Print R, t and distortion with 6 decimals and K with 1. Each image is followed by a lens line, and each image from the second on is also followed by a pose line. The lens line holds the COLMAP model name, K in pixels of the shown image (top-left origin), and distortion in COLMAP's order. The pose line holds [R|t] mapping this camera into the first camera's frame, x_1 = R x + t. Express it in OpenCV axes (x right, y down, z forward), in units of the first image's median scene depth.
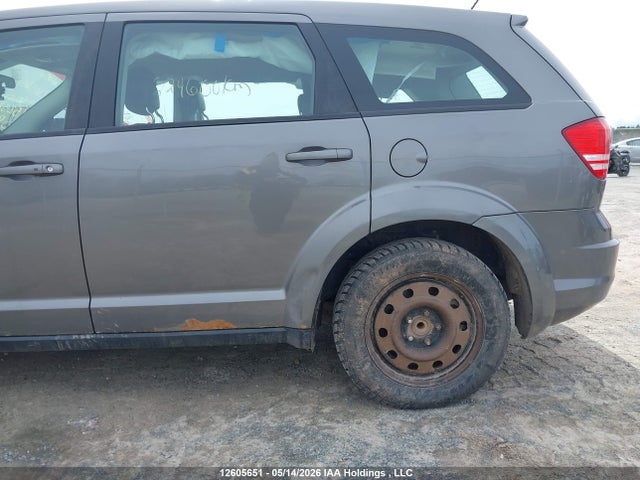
lens RADIAL K [[498.1, 0, 320.0], [0, 498.1, 240.0], [0, 0, 1]] dist [0.092306, -0.165049]
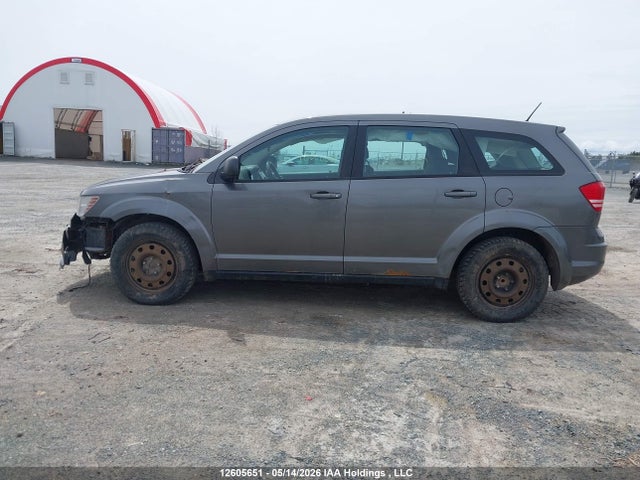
lens RADIAL K [[512.7, 0, 320.0], [0, 512.7, 240.0], [0, 0, 1]] dist [-0.000412, -0.016617]
pose [[0.997599, 0.052252, -0.045452, -0.450992], [-0.052634, 0.998587, -0.007260, 0.064590], [0.045008, 0.009635, 0.998940, -1.091698]]
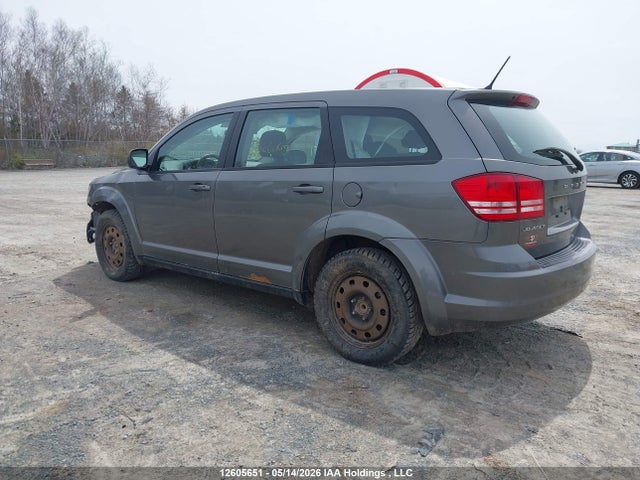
lens RADIAL K [[508.9, 0, 320.0], [0, 508.9, 240.0], [0, 0, 1]] dist [0.109826, -0.161203]
pose [[0.750301, 0.129479, -0.648292, 1.086683], [-0.129430, 0.990425, 0.048015, -0.082561], [0.648302, 0.047883, 0.759876, -0.243746]]
